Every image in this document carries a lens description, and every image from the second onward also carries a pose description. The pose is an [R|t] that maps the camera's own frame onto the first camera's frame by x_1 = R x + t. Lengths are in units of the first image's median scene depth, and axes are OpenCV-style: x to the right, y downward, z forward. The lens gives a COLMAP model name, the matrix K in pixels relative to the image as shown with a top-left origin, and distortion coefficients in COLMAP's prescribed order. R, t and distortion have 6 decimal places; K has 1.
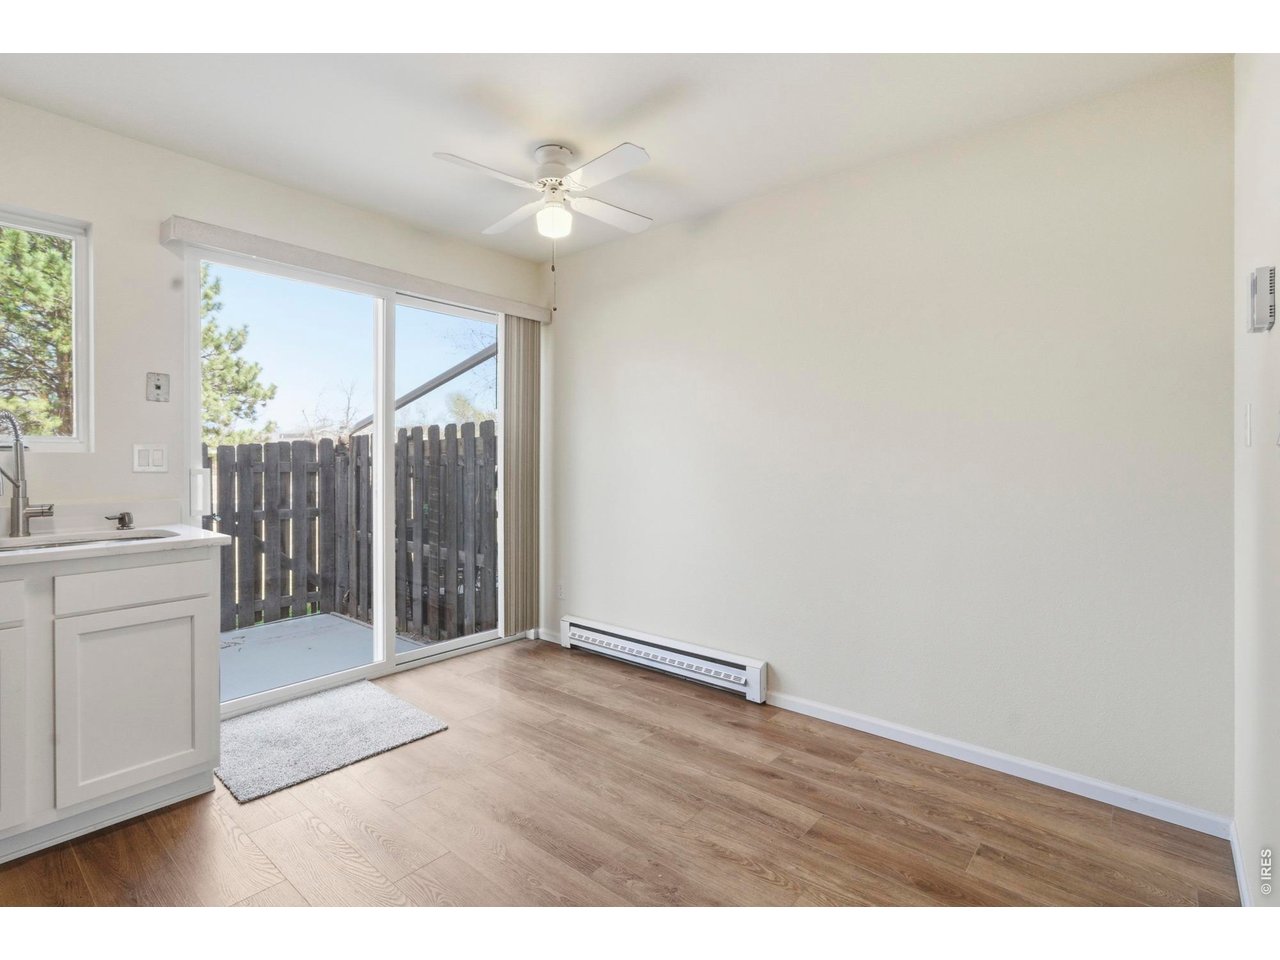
lens RADIAL K [[603.7, 0, 650.8], [0, 603.7, 454.0], [0, 0, 1]] dist [-0.035507, 0.000592]
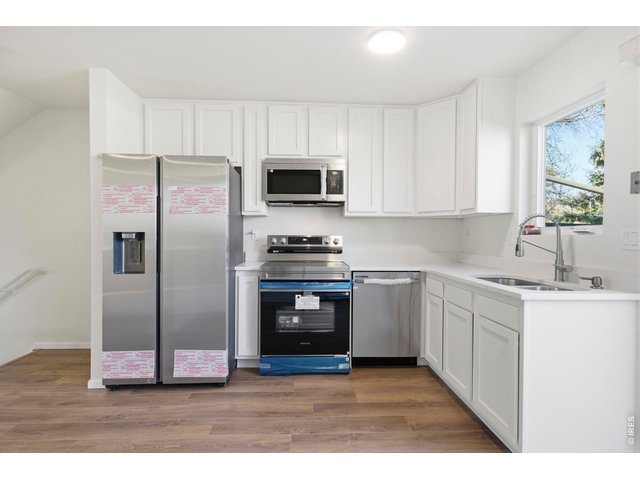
lens RADIAL K [[340.7, 0, 324.0], [0, 340.7, 238.0], [0, 0, 1]] dist [0.017677, -0.001470]
pose [[-0.740983, 0.005117, -0.671504, 0.153353], [-0.002369, 0.999945, 0.010234, -0.001626], [0.671519, 0.009174, -0.740930, 1.110431]]
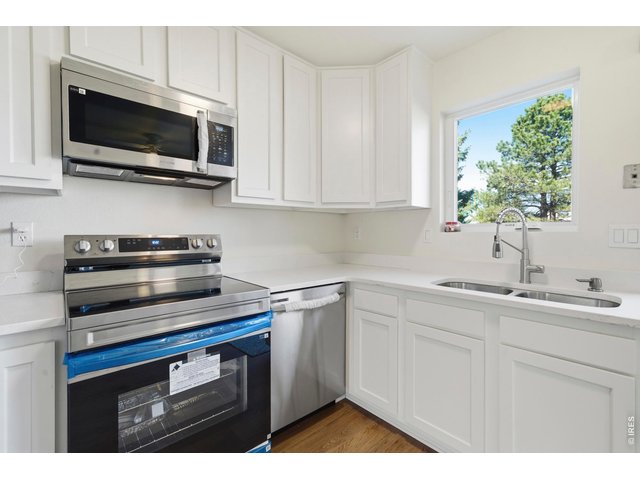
lens RADIAL K [[288.3, 0, 320.9], [0, 288.3, 237.0], [0, 0, 1]] dist [0.004633, 0.001892]
pose [[-0.168376, 0.014765, -0.985612, -0.156880], [0.002003, 0.999891, 0.014636, -0.001098], [0.985721, 0.000490, -0.168388, 0.482859]]
